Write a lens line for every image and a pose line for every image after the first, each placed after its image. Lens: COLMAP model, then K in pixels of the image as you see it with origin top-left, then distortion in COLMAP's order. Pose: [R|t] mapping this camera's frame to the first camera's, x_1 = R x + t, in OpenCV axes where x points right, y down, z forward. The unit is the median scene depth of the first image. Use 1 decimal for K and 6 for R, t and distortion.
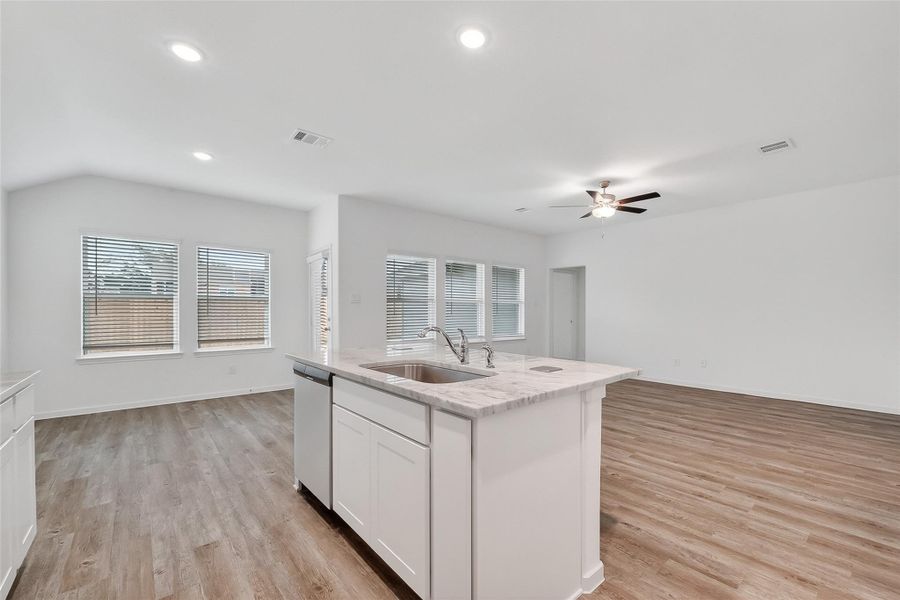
lens RADIAL K [[382.6, 0, 463.2], [0, 382.6, 316.5], [0, 0, 1]] dist [-0.003160, -0.000381]
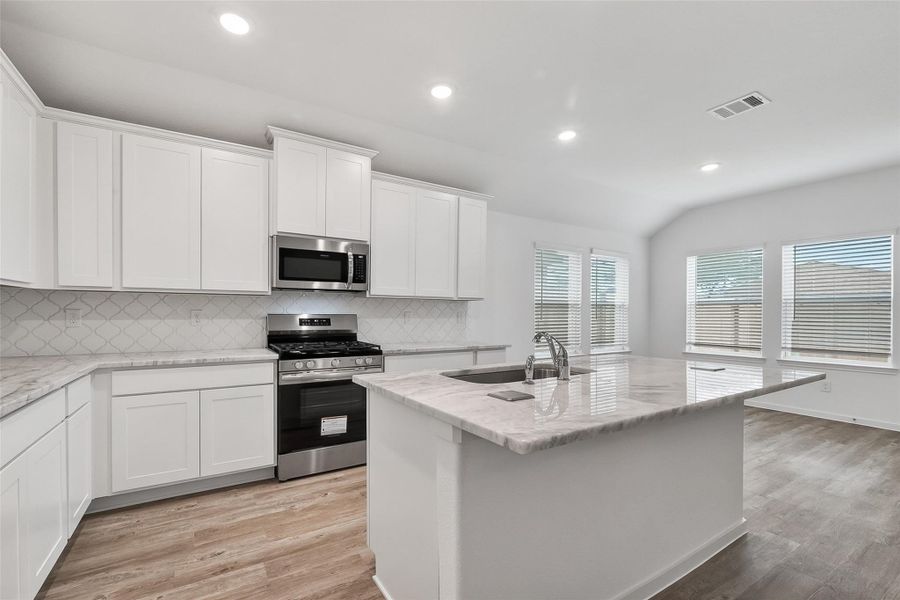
lens RADIAL K [[382.6, 0, 443.0], [0, 382.6, 308.0], [0, 0, 1]] dist [-0.003160, -0.000381]
pose [[-0.136709, -0.014011, -0.990512, 0.751823], [-0.020389, 0.999728, -0.011327, -0.010313], [0.990401, 0.018647, -0.136957, 0.698913]]
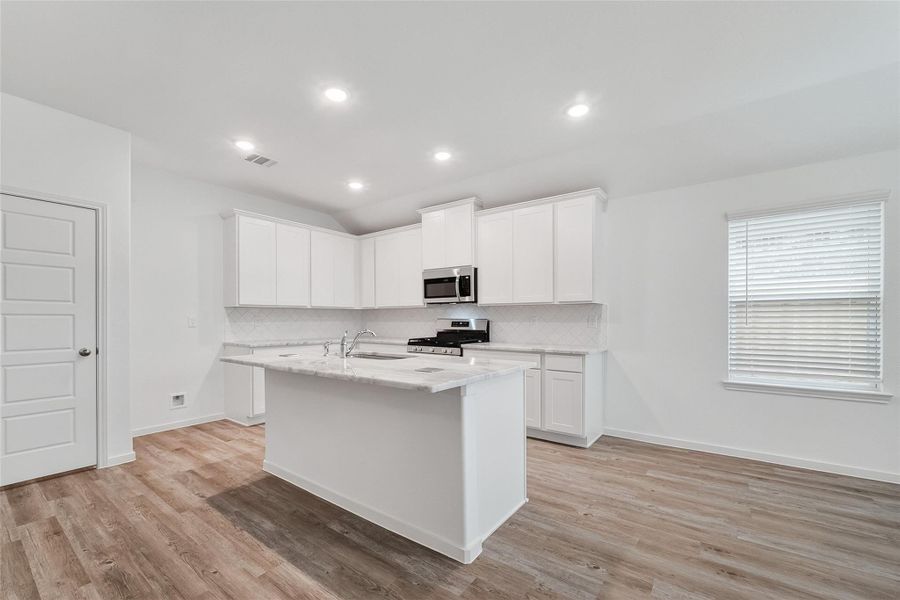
lens RADIAL K [[382.6, 0, 450.6], [0, 382.6, 317.8], [0, 0, 1]] dist [-0.003160, -0.000381]
pose [[-0.967400, 0.001057, -0.253250, -0.016506], [-0.001801, 0.999937, 0.011052, -0.024162], [0.253246, 0.011147, -0.967338, 2.048782]]
